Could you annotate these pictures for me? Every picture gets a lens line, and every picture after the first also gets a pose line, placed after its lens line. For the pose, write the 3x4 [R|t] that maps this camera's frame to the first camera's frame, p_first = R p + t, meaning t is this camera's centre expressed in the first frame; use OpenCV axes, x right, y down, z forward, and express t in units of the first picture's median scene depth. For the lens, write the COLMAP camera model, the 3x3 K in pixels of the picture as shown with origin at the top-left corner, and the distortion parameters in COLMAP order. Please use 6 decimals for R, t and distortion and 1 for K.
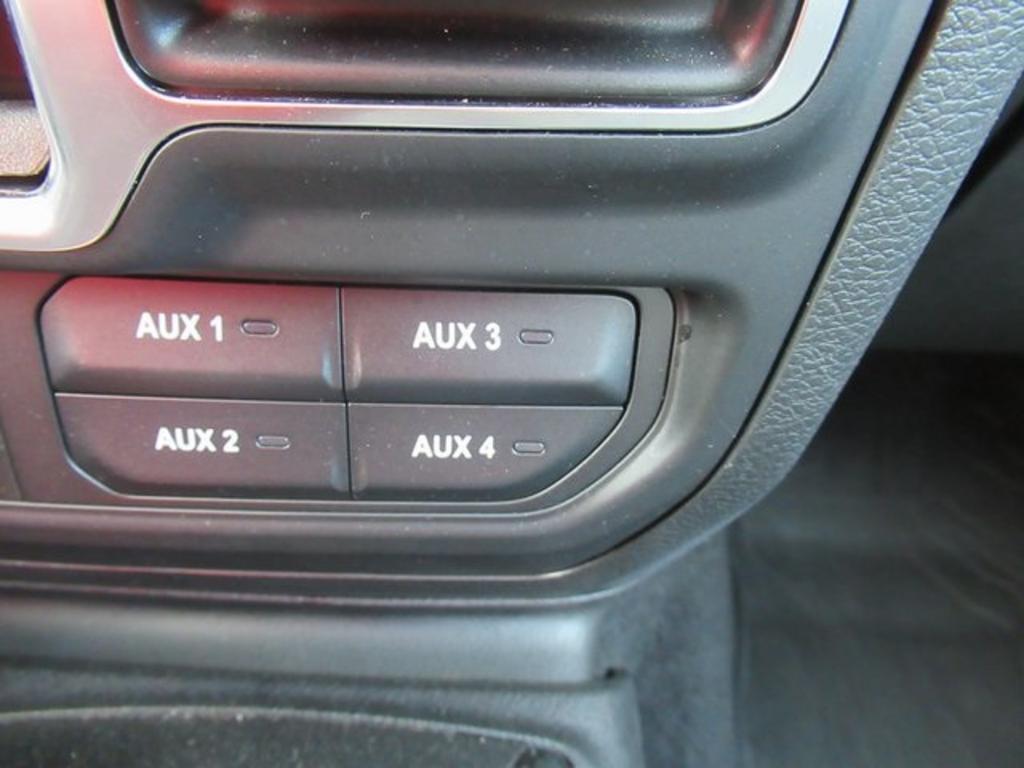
lens RADIAL K [[762.5, 0, 511.5], [0, 762.5, 384.3], [0, 0, 1]] dist [-0.002665, -0.000752]
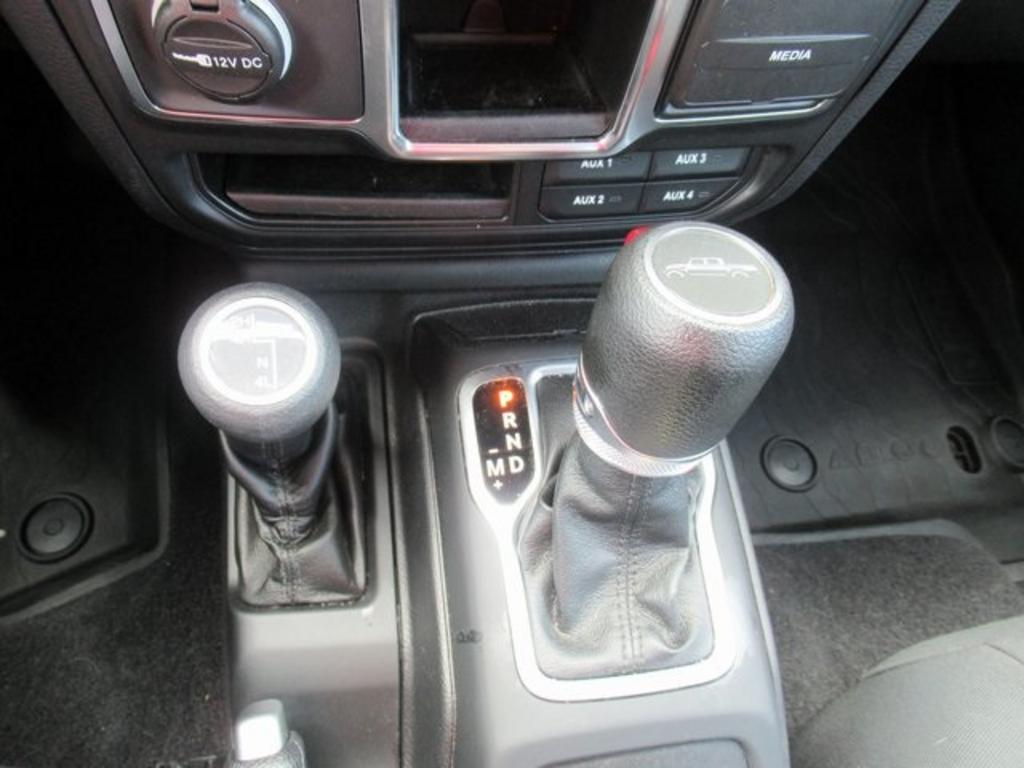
lens RADIAL K [[762.5, 0, 512.3], [0, 762.5, 384.0], [0, 0, 1]] dist [-0.002665, -0.000752]
pose [[0.985995, -0.100335, 0.133220, -0.880257], [0.026180, 0.882000, 0.470521, -0.500246], [-0.164710, -0.460443, 0.872274, -1.279719]]
